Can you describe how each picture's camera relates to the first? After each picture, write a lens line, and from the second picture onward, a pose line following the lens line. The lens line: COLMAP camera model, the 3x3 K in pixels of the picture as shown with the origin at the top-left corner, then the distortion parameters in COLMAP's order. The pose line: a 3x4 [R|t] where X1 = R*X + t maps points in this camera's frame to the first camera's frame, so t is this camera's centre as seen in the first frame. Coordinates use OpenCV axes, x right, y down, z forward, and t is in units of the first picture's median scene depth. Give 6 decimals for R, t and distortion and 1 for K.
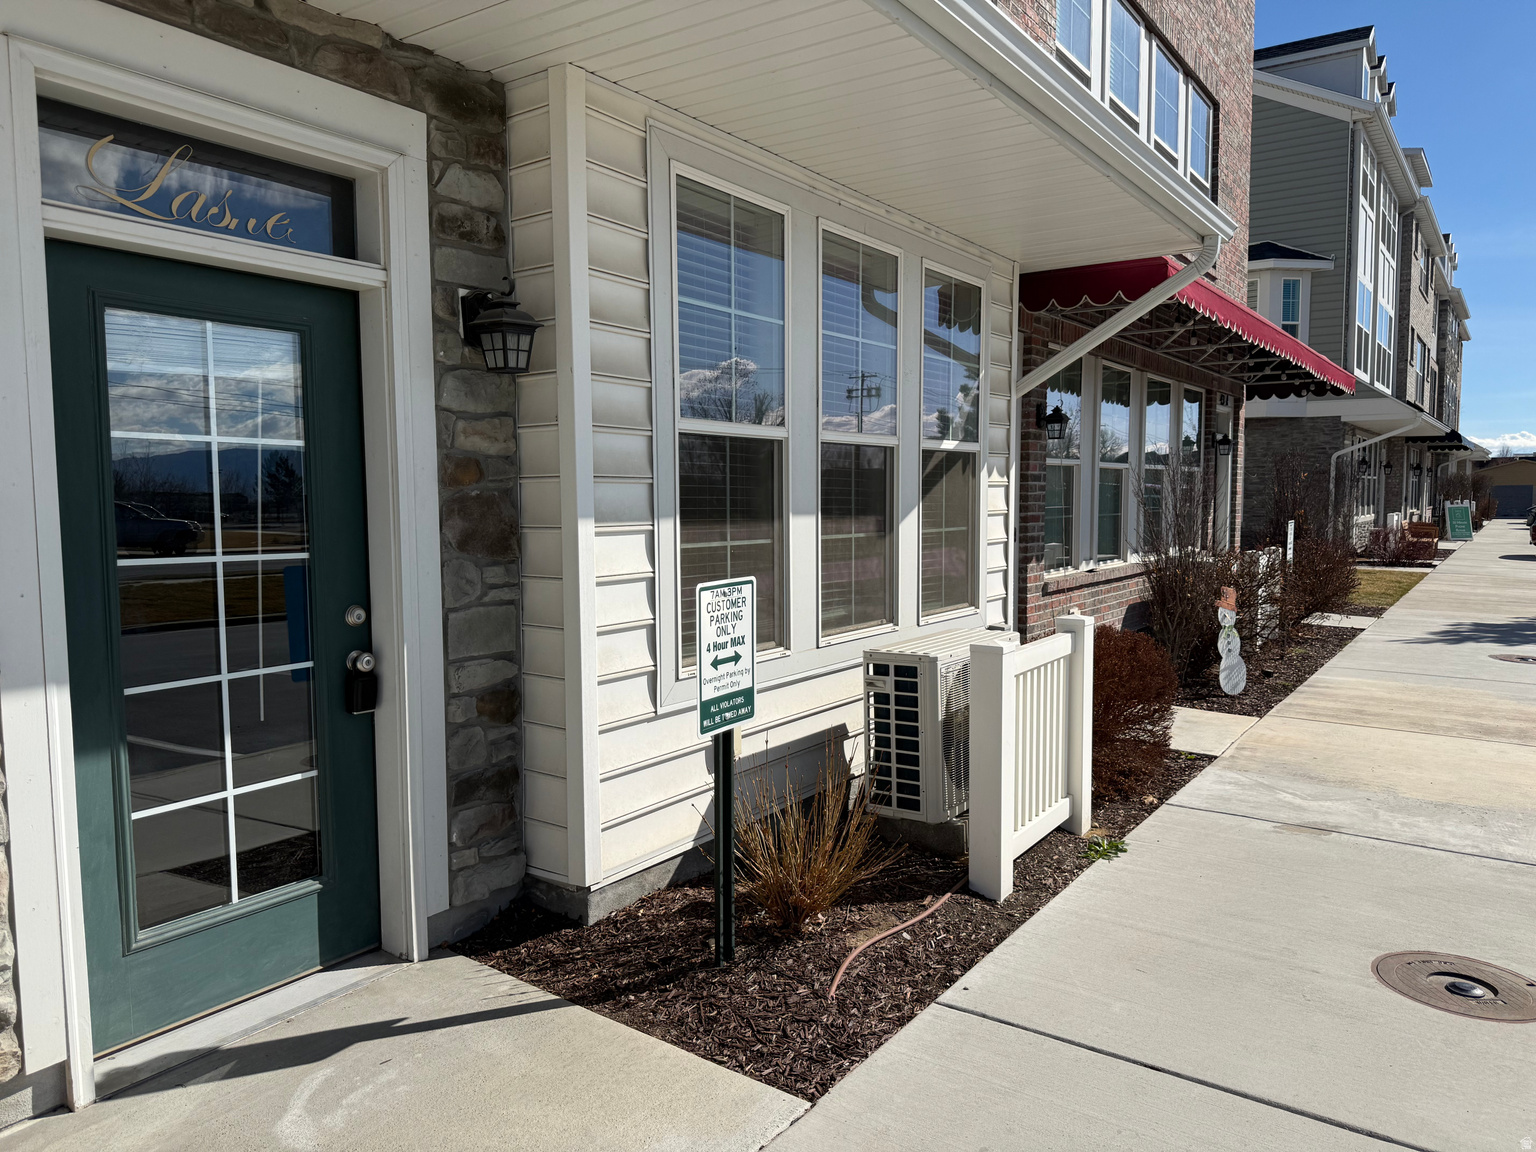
lens RADIAL K [[1221.9, 0, 769.1], [0, 1221.9, 602.9], [0, 0, 1]] dist [-0.005165, 0.055237]
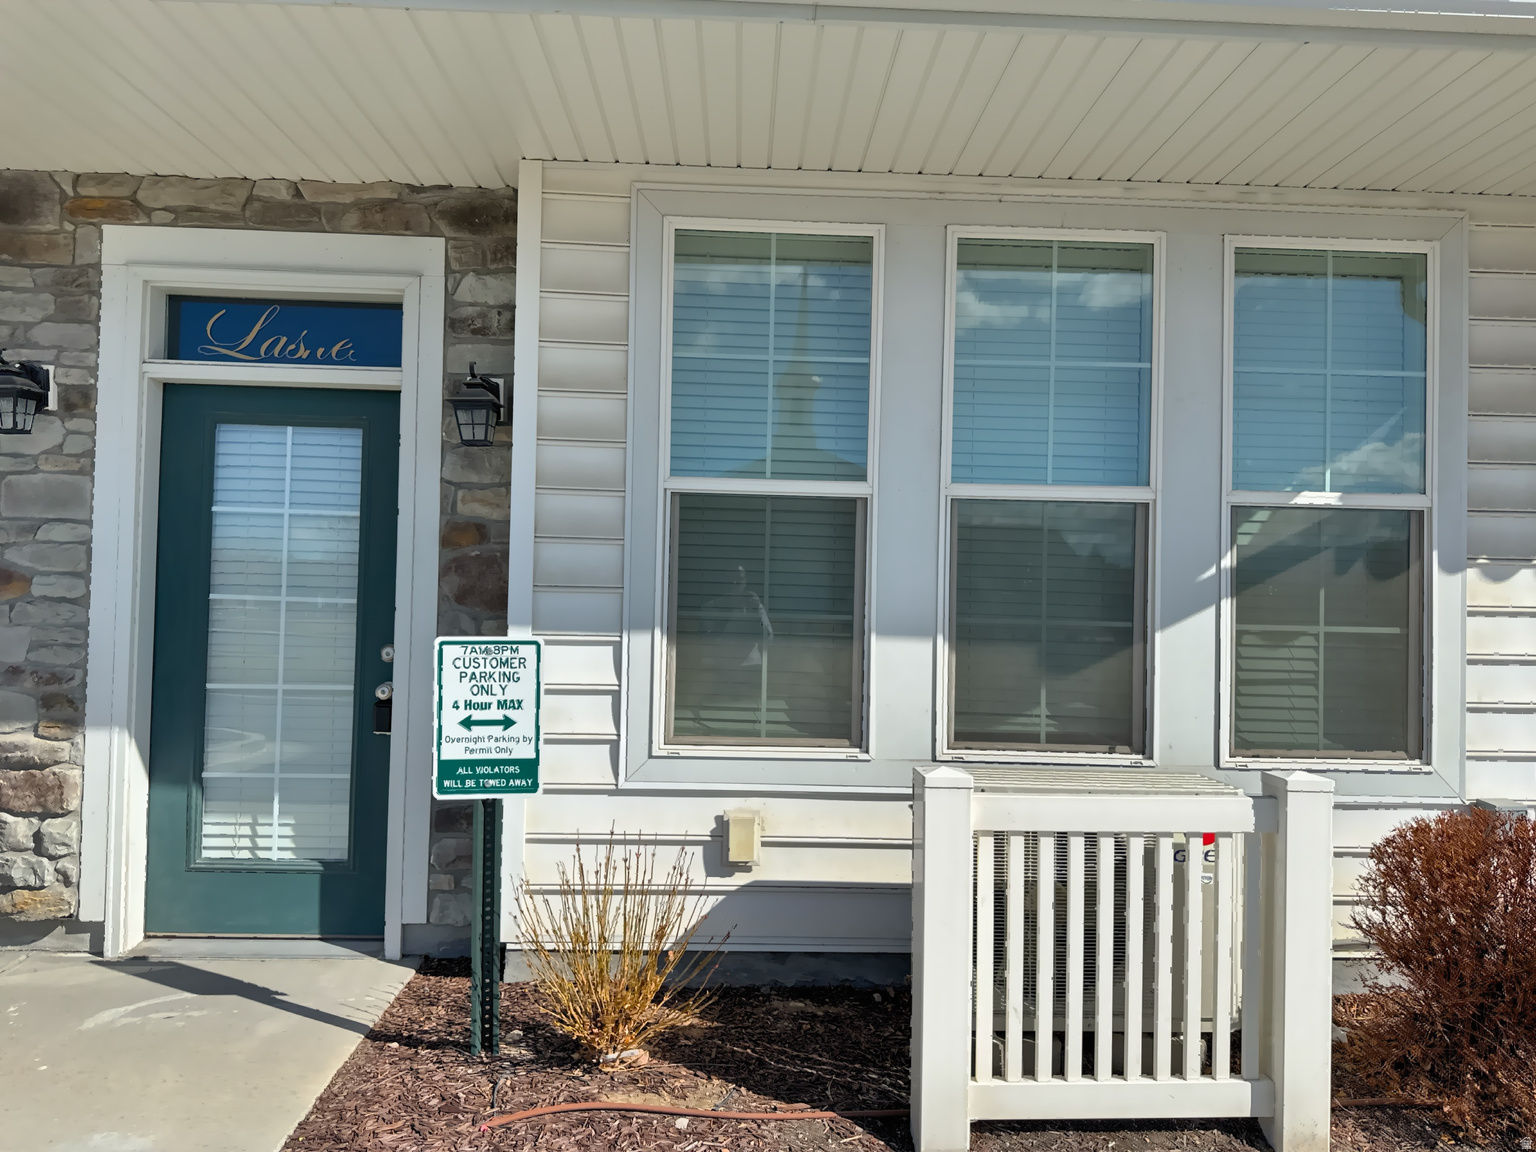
lens RADIAL K [[1098.1, 0, 772.5], [0, 1098.1, 575.9], [0, 0, 1]] dist [0.070355, -0.087948]
pose [[0.563351, -0.000348, -0.826217, 0.783220], [-0.097344, 0.993007, -0.066792, -0.029309], [0.820463, 0.118054, 0.559378, 0.683373]]
